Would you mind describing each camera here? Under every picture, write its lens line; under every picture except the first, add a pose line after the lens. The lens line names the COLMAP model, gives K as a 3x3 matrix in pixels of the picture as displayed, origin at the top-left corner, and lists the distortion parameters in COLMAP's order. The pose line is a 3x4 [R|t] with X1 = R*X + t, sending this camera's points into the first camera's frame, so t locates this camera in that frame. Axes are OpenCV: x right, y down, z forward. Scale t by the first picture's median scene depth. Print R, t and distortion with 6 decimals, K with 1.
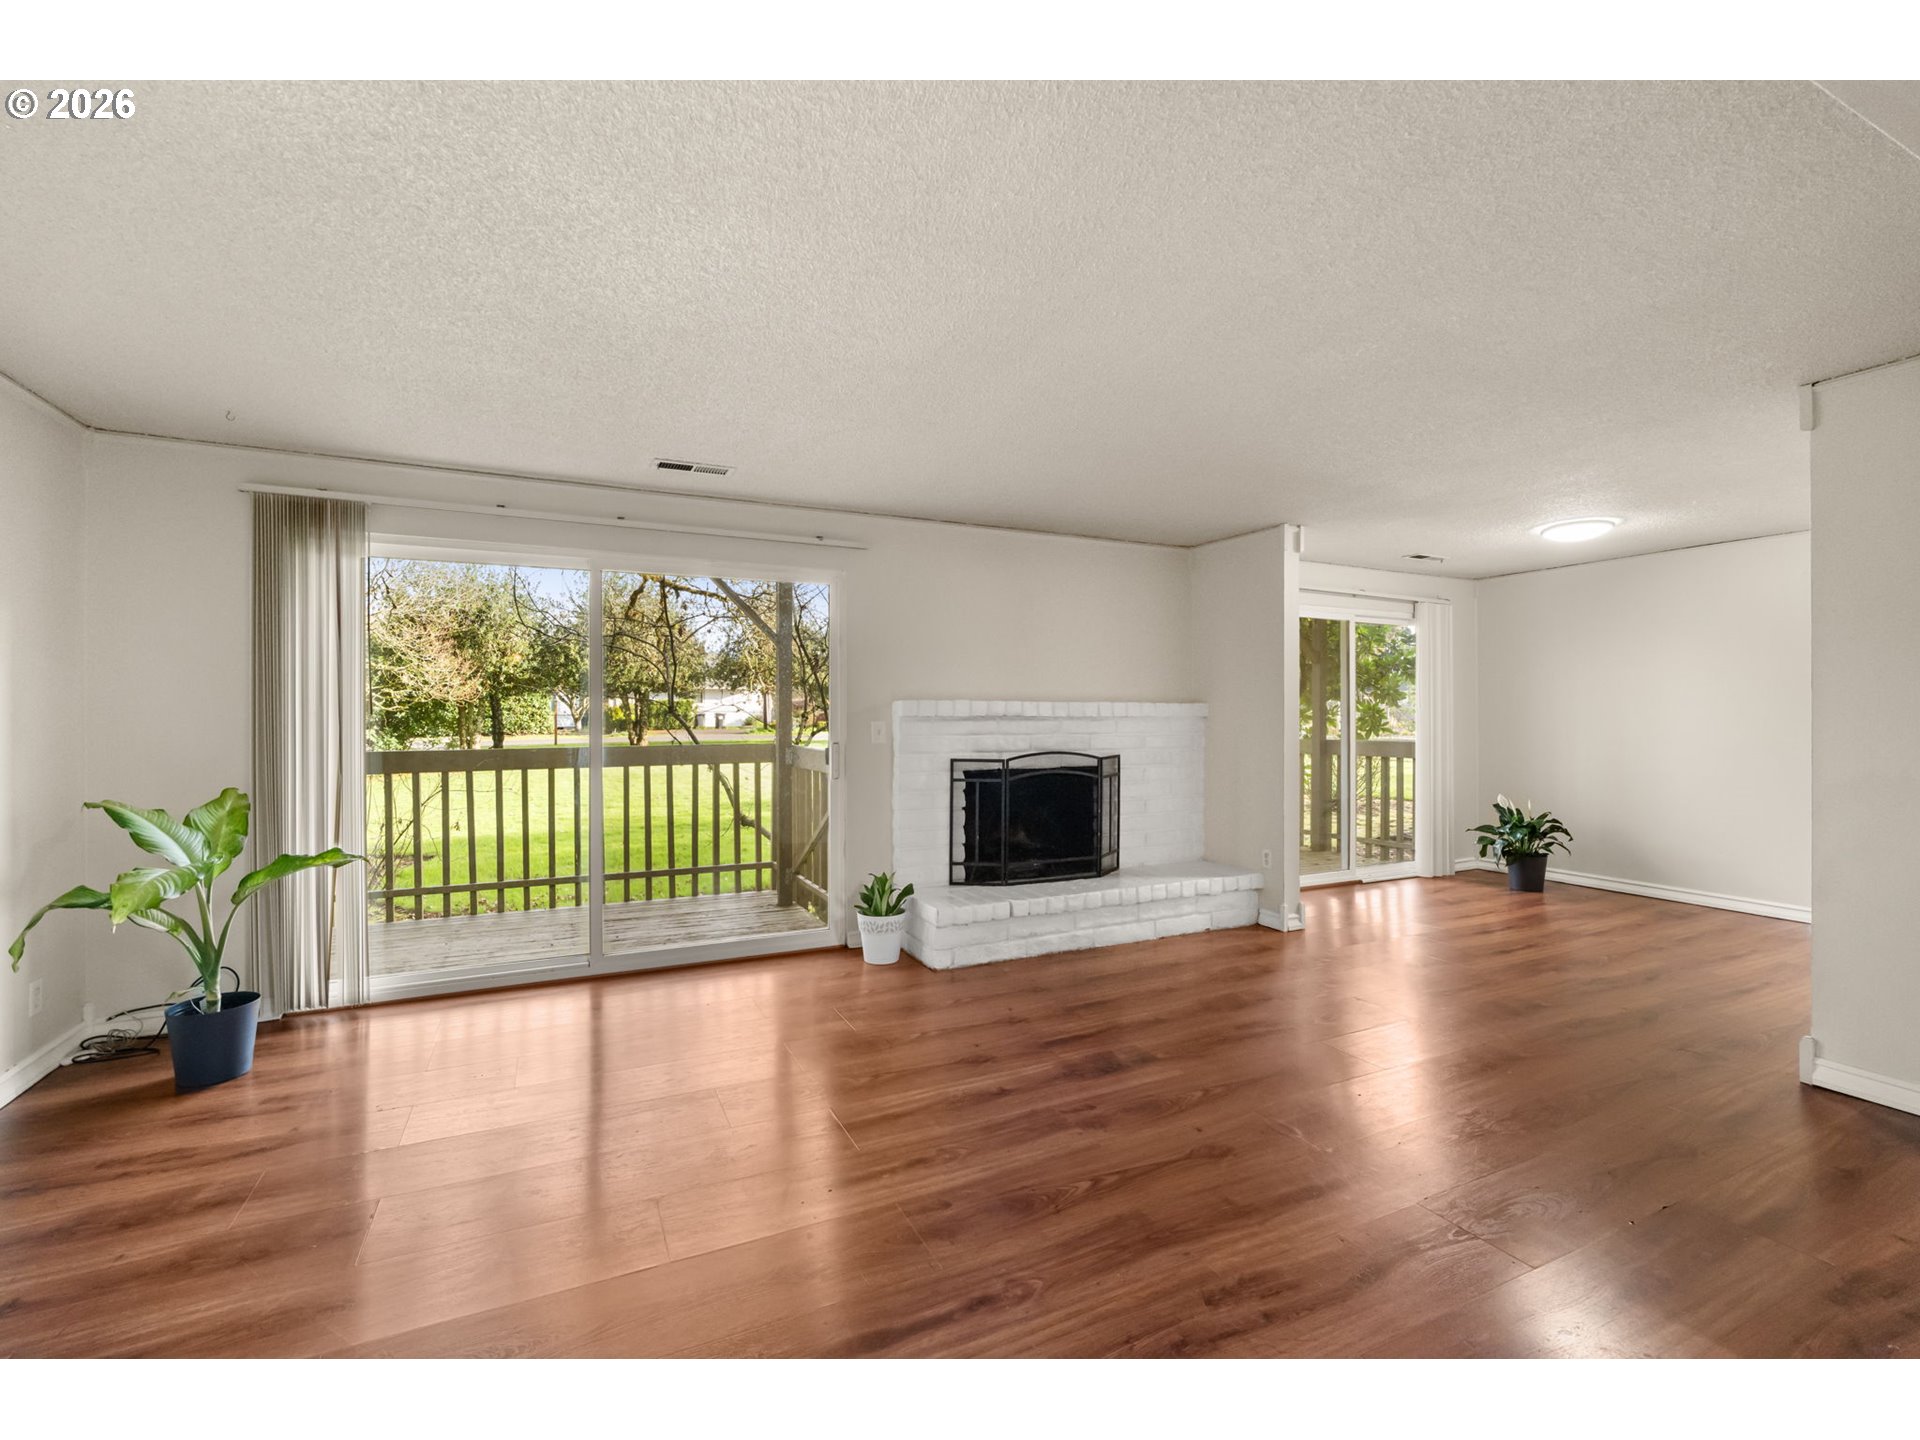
lens RADIAL K [[841.2, 0, 962.8], [0, 841.2, 713.6], [0, 0, 1]] dist [-0.003287, 0.000495]
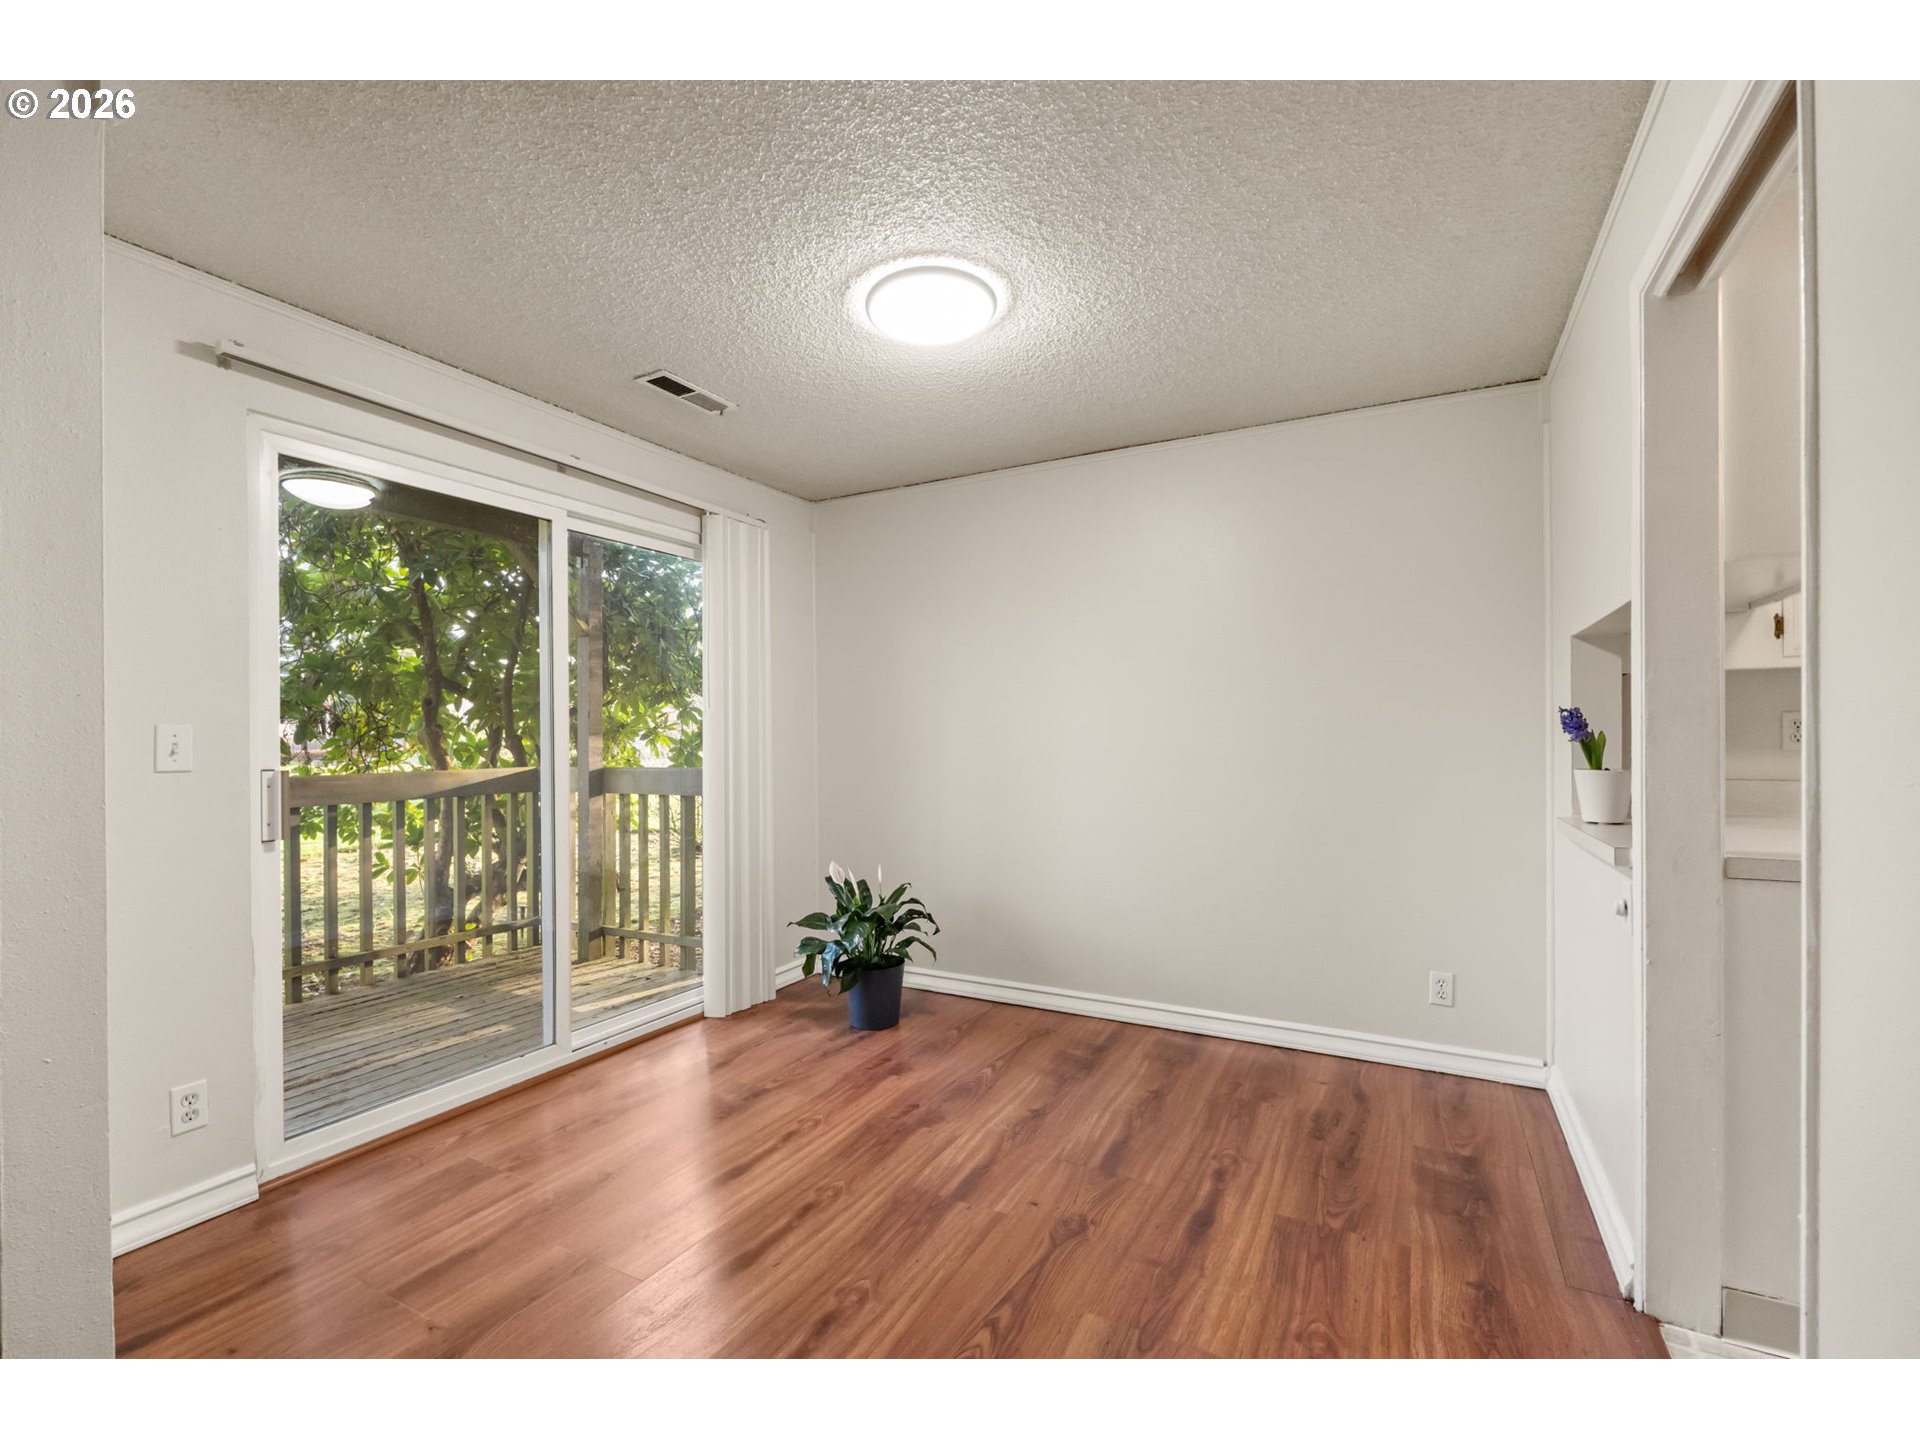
lens RADIAL K [[841.2, 0, 953.4], [0, 841.2, 730.0], [0, 0, 1]] dist [-0.003287, 0.000495]
pose [[0.815750, -0.001069, 0.578403, 0.482186], [0.004418, 0.999981, -0.004382, 0.014609], [-0.578387, 0.006130, 0.815739, 0.628016]]
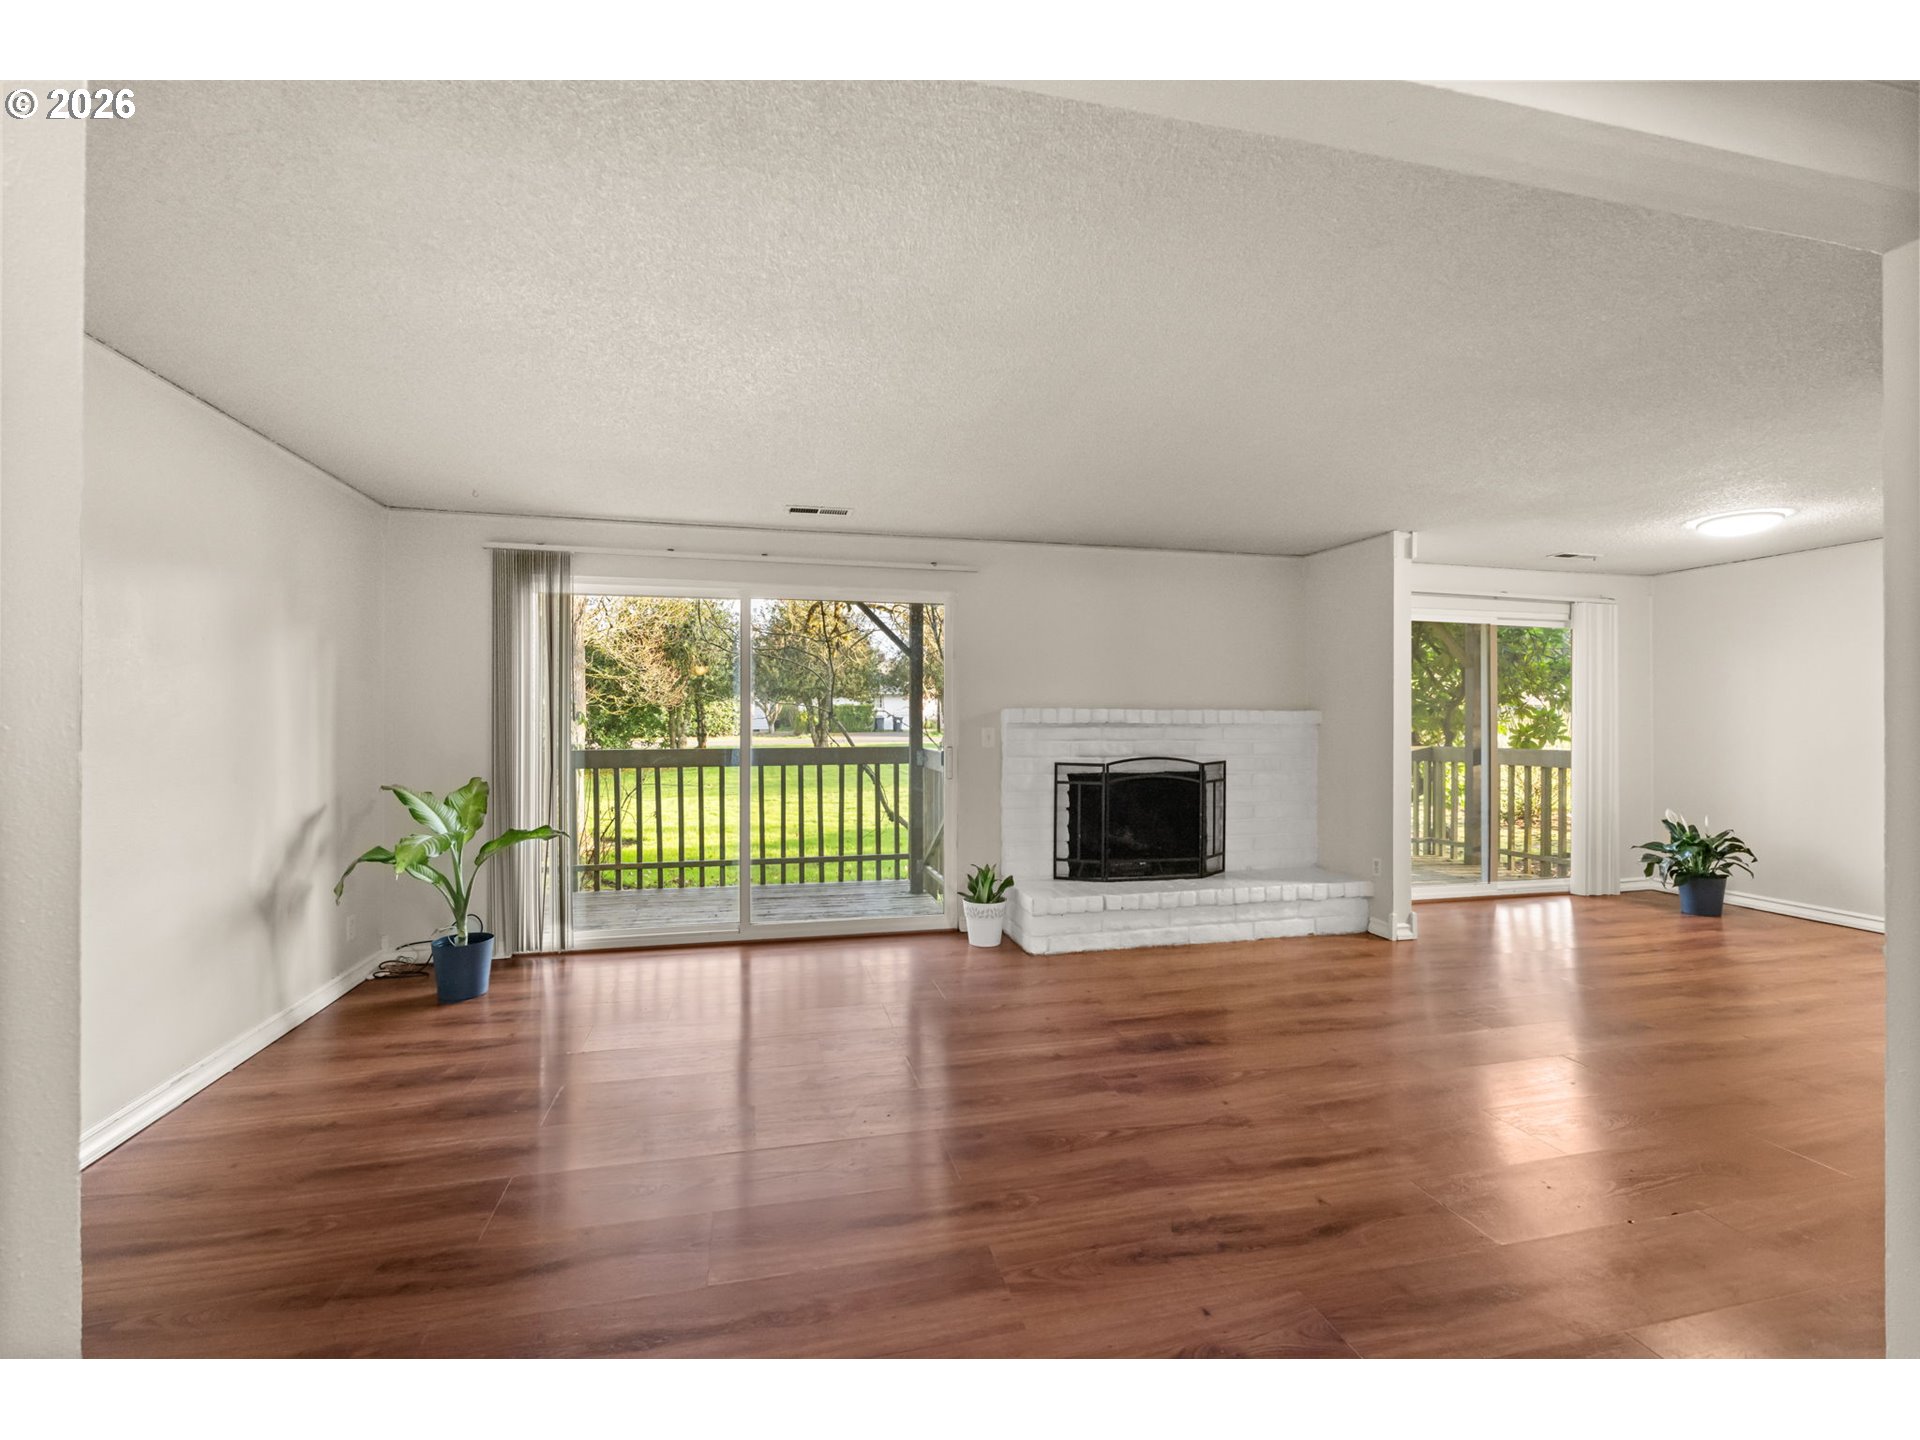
lens RADIAL K [[841.2, 0, 968.1], [0, 841.2, 716.7], [0, 0, 1]] dist [-0.003287, 0.000495]
pose [[0.978185, 0.002416, -0.207724, 0.098424], [-0.002458, 0.999997, 0.000057, -0.004610], [0.207723, 0.000454, 0.978187, -0.079174]]
